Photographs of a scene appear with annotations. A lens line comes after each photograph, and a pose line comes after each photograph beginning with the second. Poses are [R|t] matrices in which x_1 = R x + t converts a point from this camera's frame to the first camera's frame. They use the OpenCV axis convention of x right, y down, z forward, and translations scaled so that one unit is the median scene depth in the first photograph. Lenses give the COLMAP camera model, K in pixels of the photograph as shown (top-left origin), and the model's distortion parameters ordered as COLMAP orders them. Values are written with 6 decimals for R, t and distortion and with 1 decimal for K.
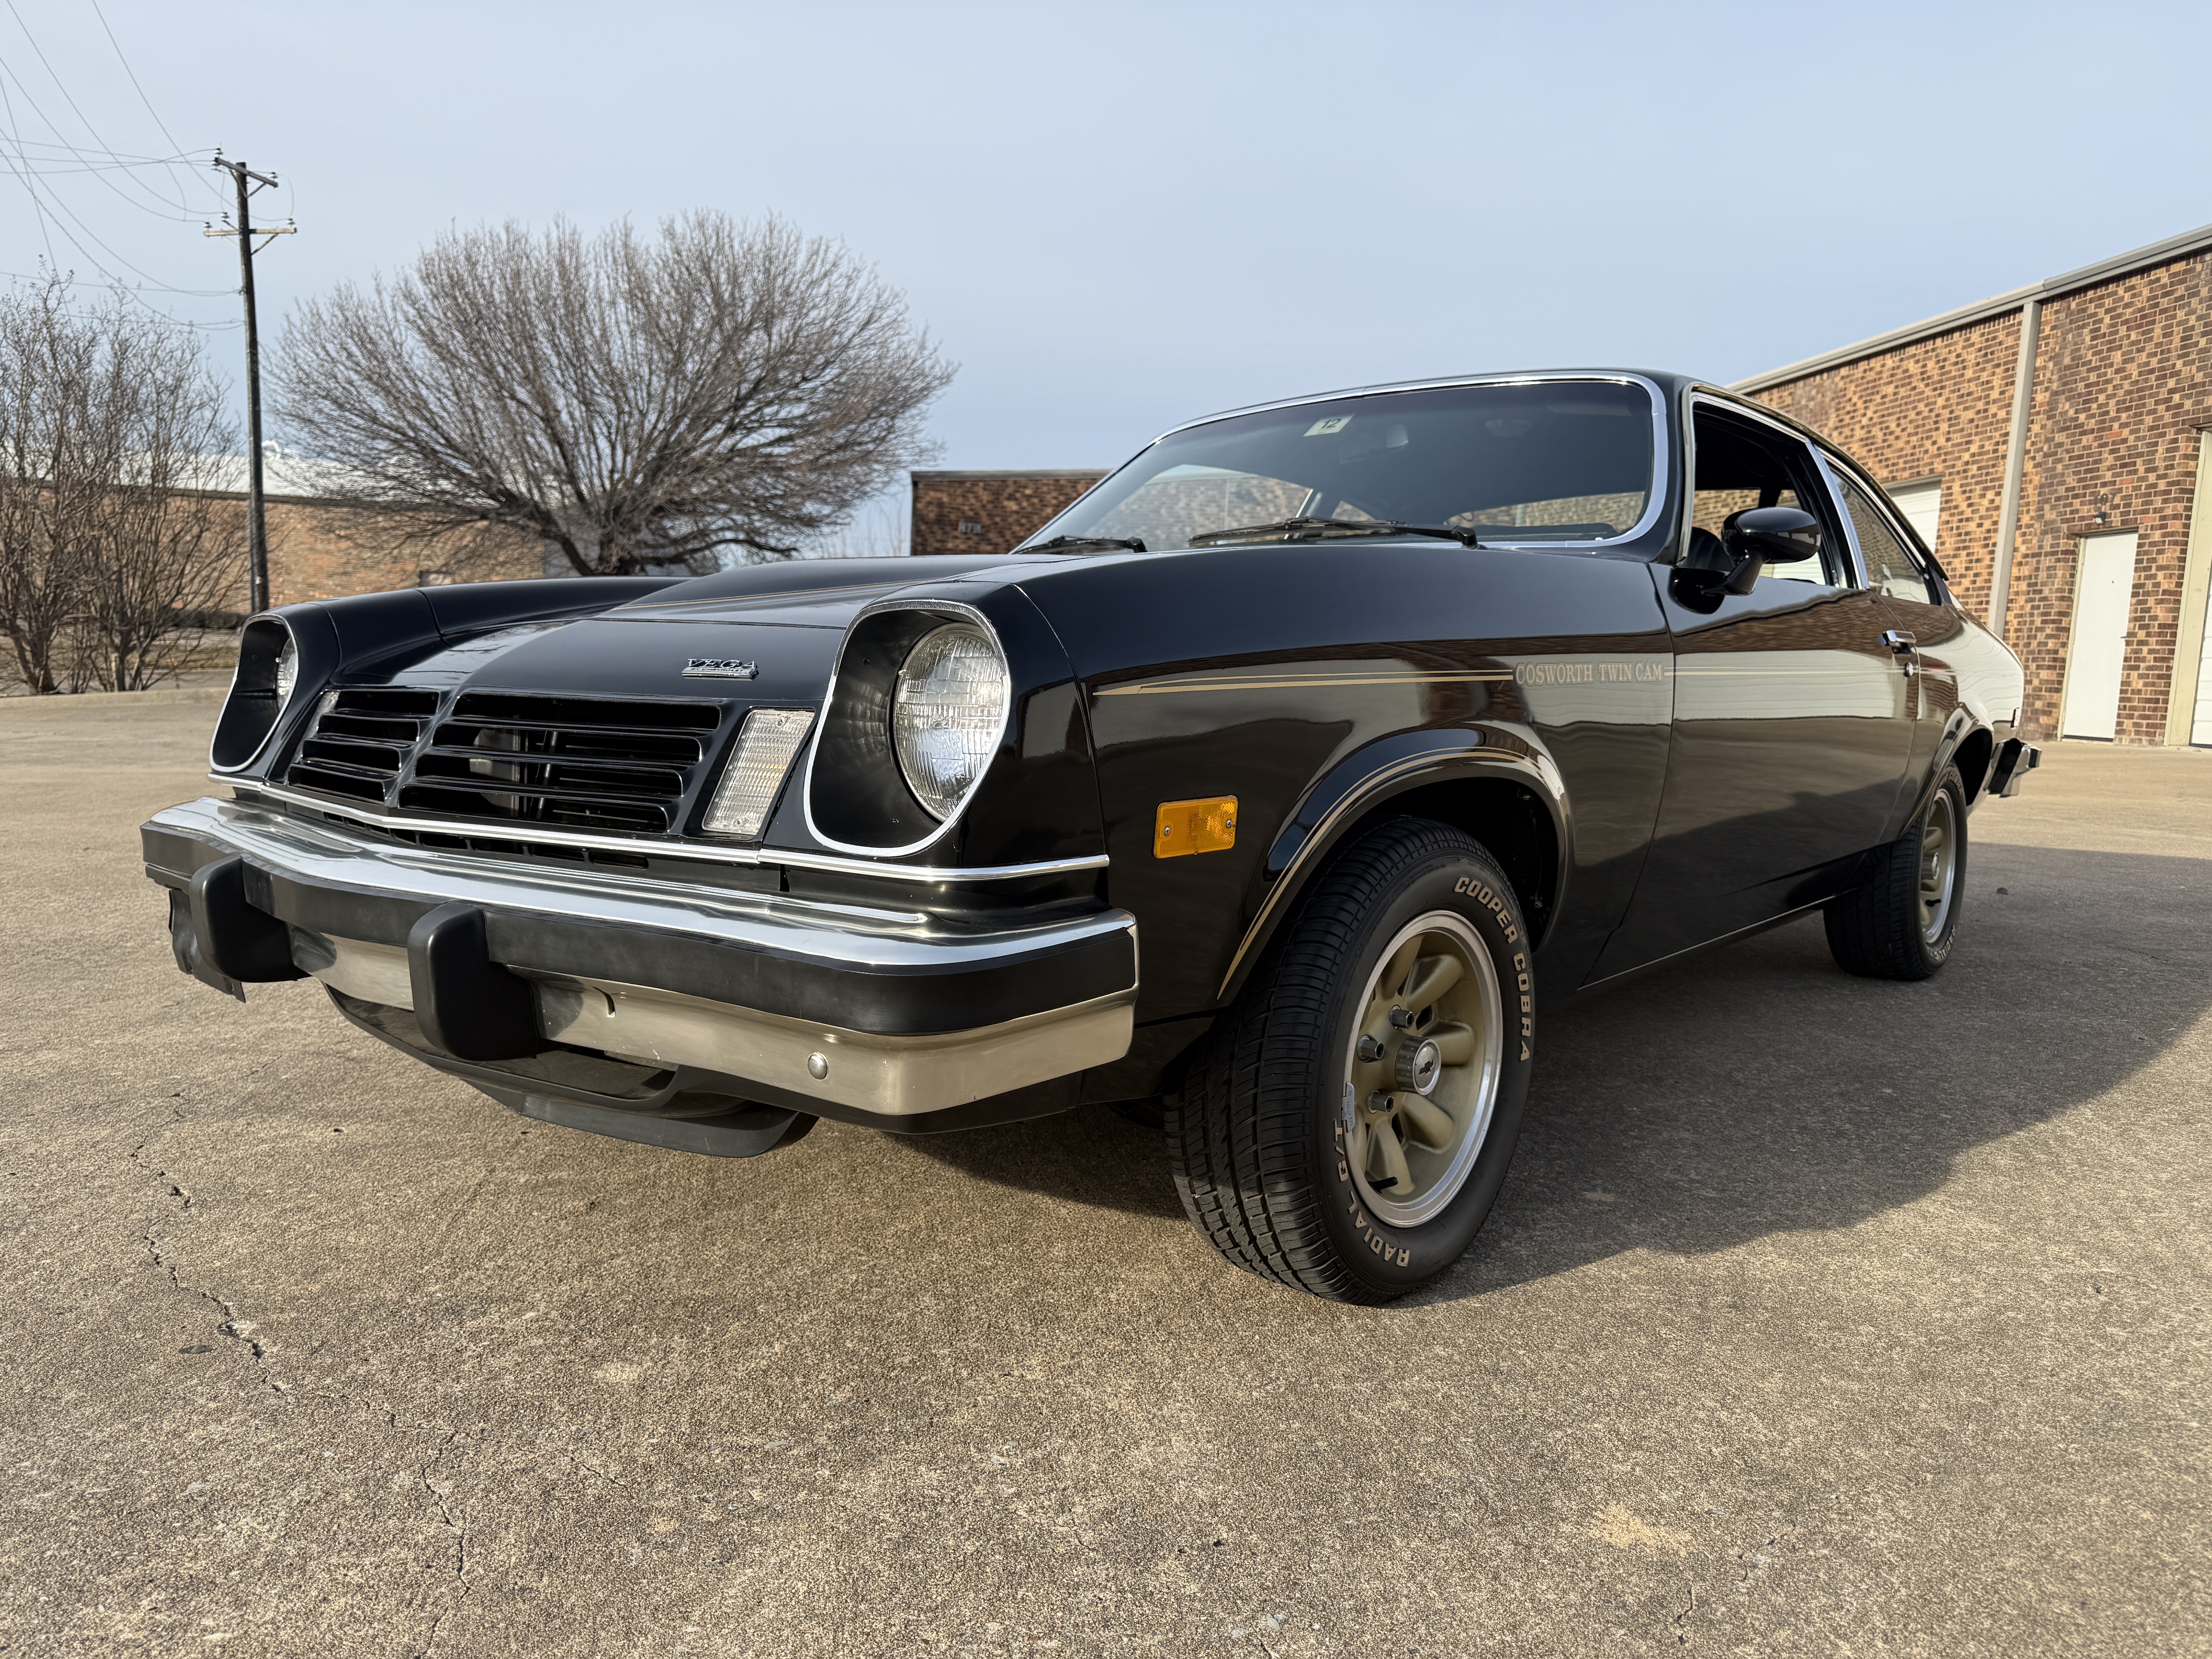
lens RADIAL K [[1567.7, 0, 1110.7], [0, 1567.7, 859.7], [0, 0, 1]] dist [0.014454, -0.015840]
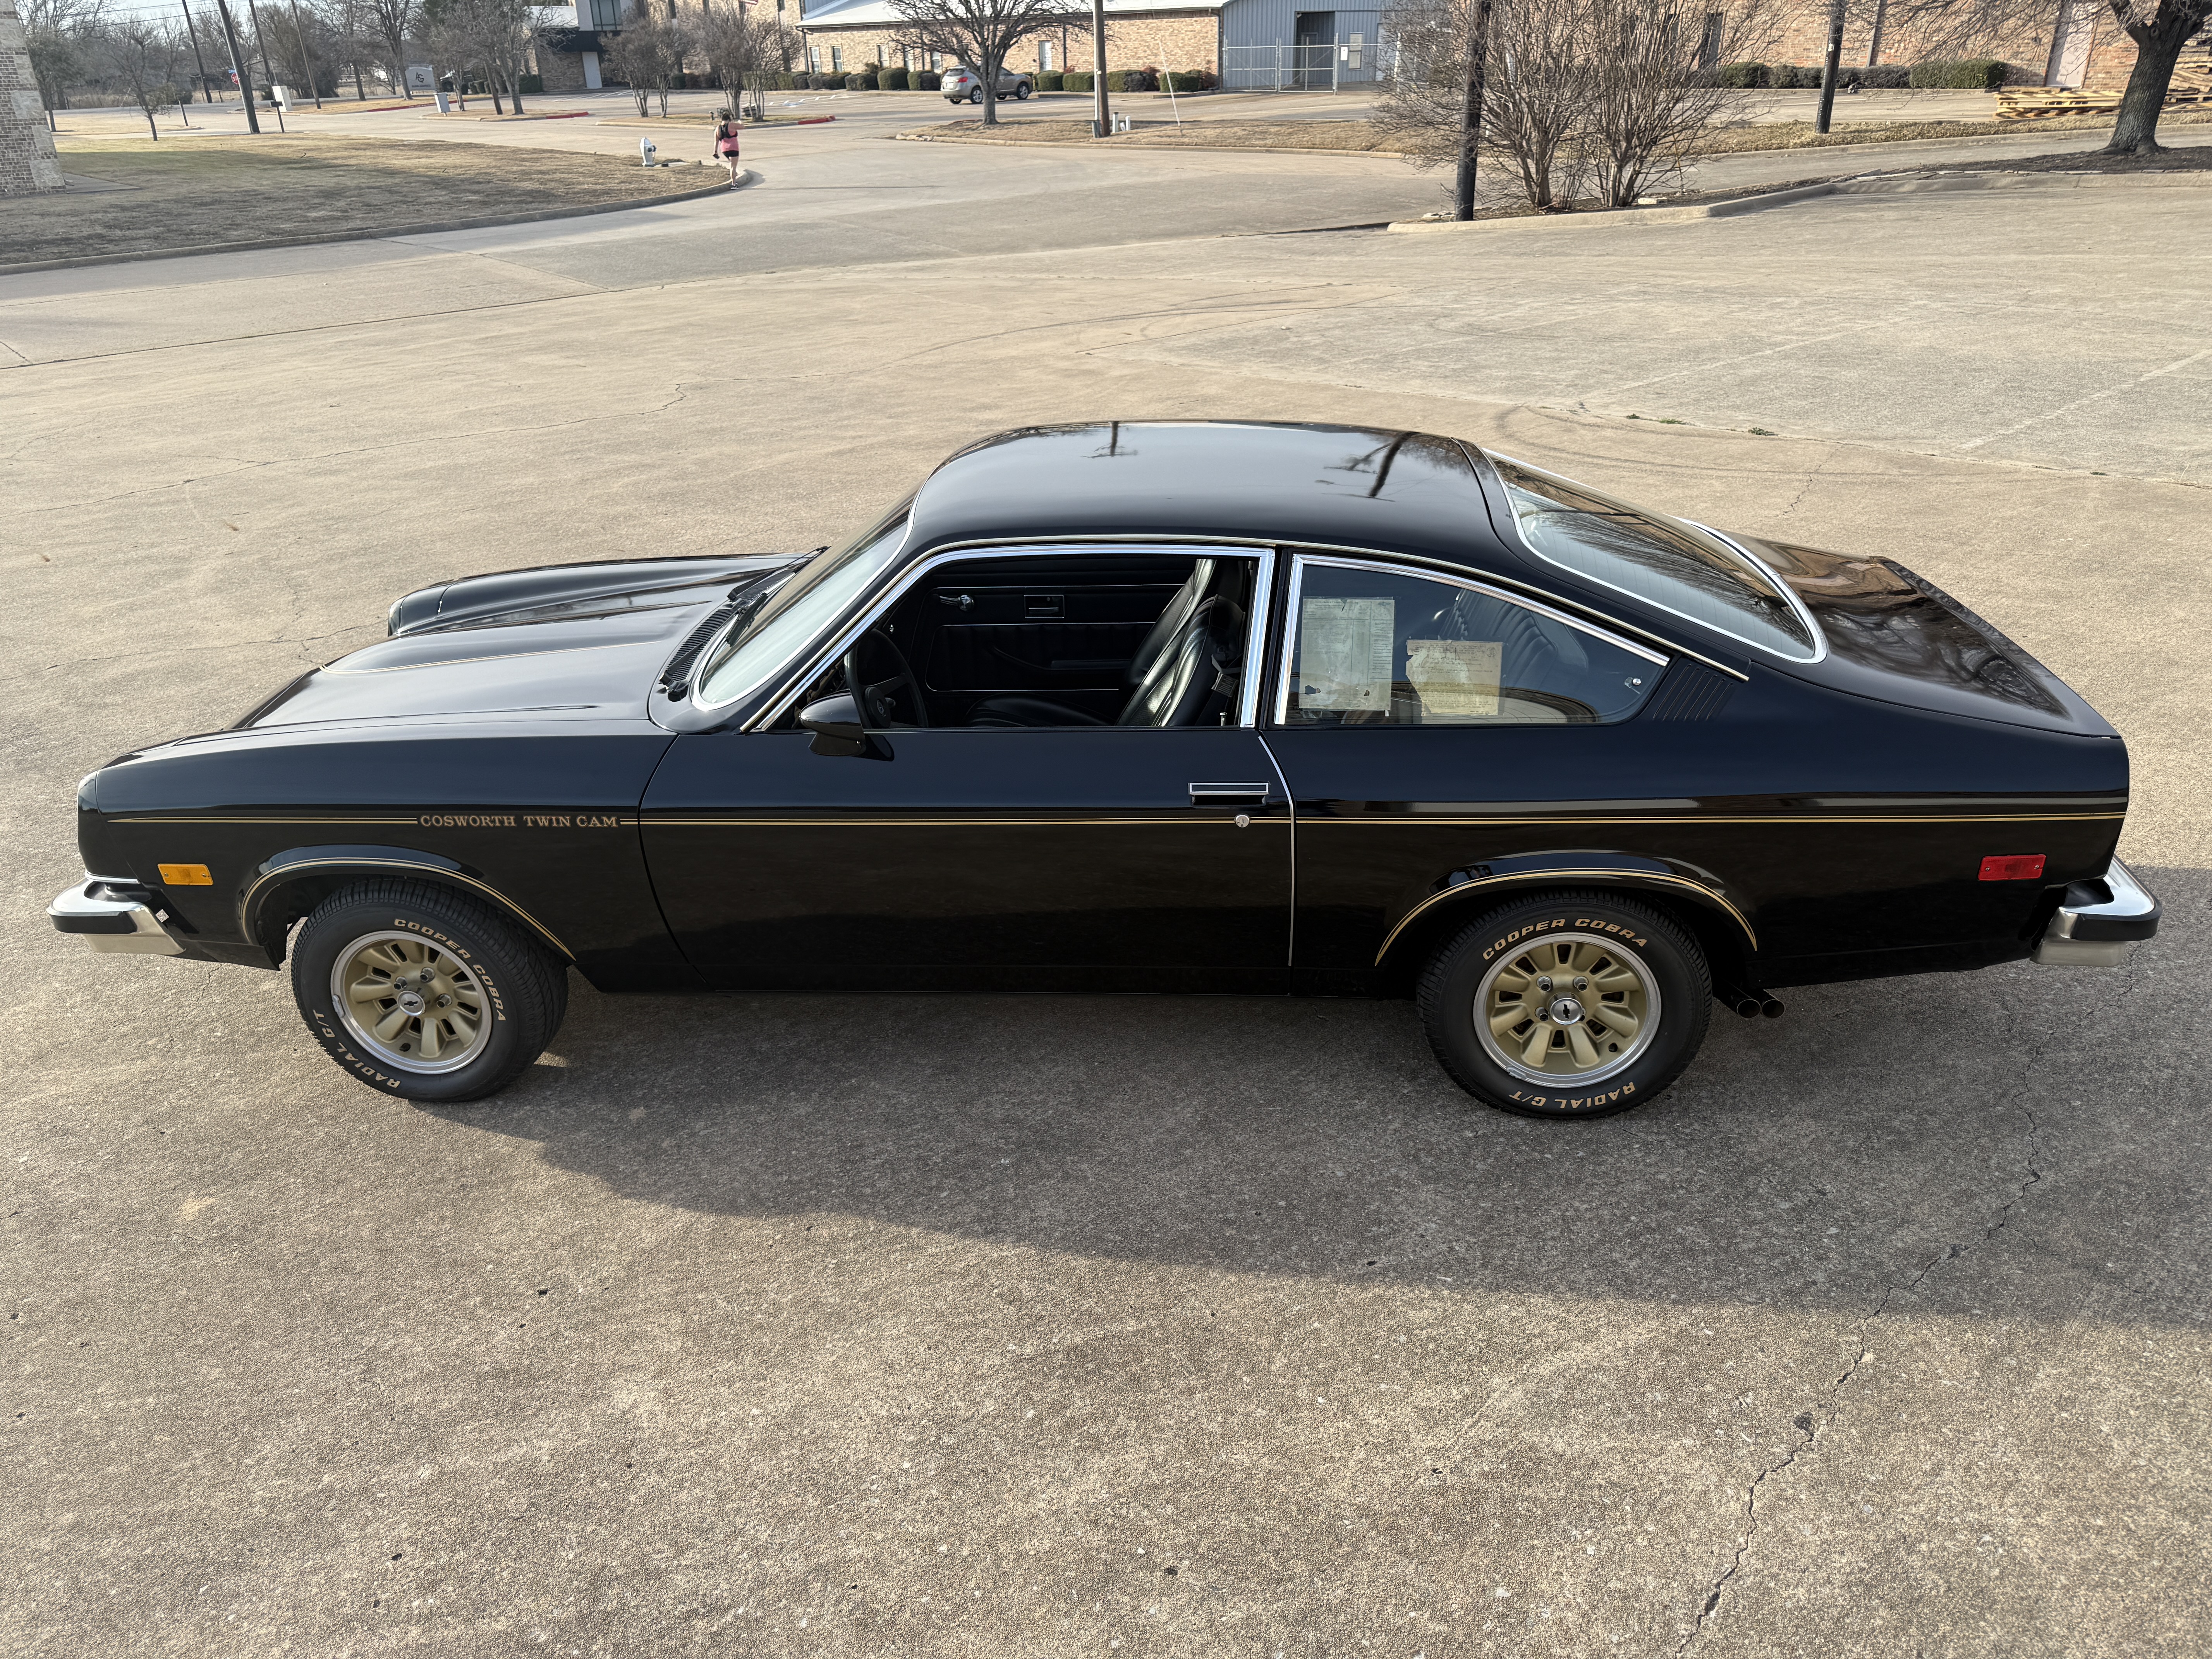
lens RADIAL K [[1554.5, 0, 1102.2], [0, 1554.5, 844.3], [0, 0, 1]] dist [0.031041, -0.031664]
pose [[0.558969, 0.316623, -0.766358, 1.904114], [-0.045520, 0.934549, 0.352910, -0.695595], [0.827938, -0.162381, 0.536797, 0.653699]]
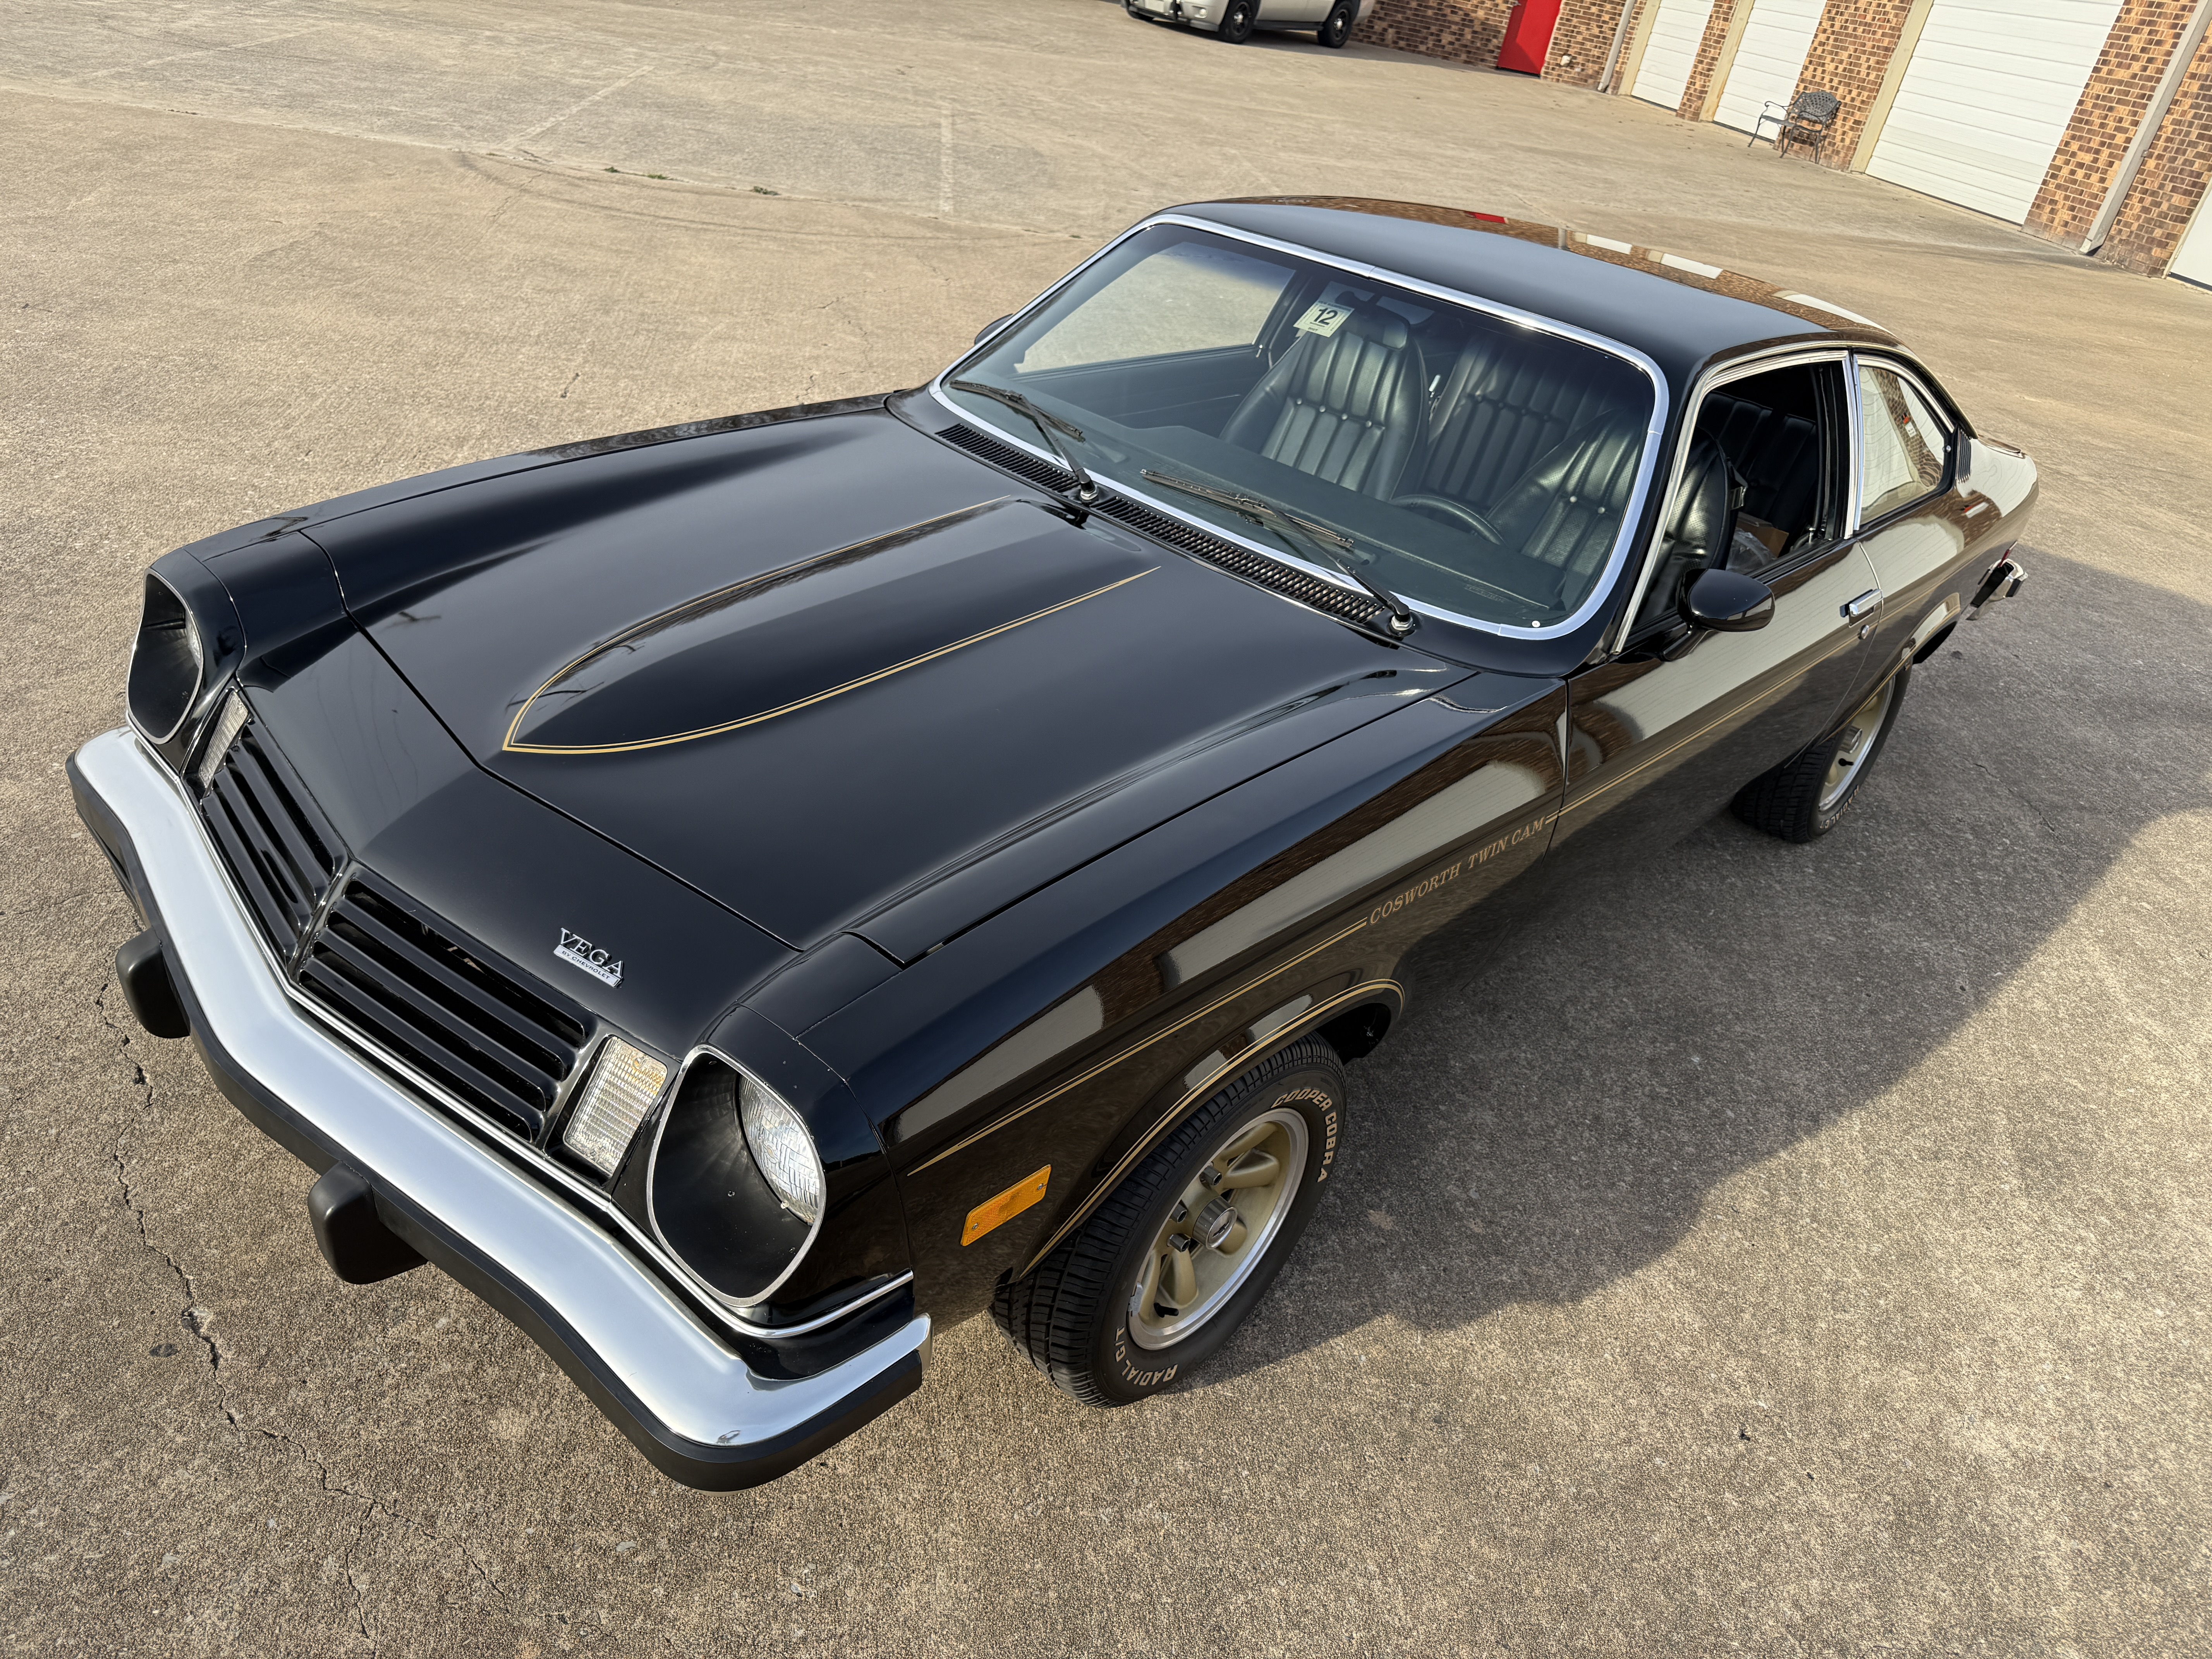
lens RADIAL K [[1562.2, 0, 1096.0], [0, 1562.2, 838.5], [0, 0, 1]] dist [0.010217, -0.009324]
pose [[0.990640, 0.134331, 0.024245, 0.041856], [-0.132724, 0.906416, 0.400992, -0.526694], [0.031889, -0.400457, 0.915761, 0.060430]]
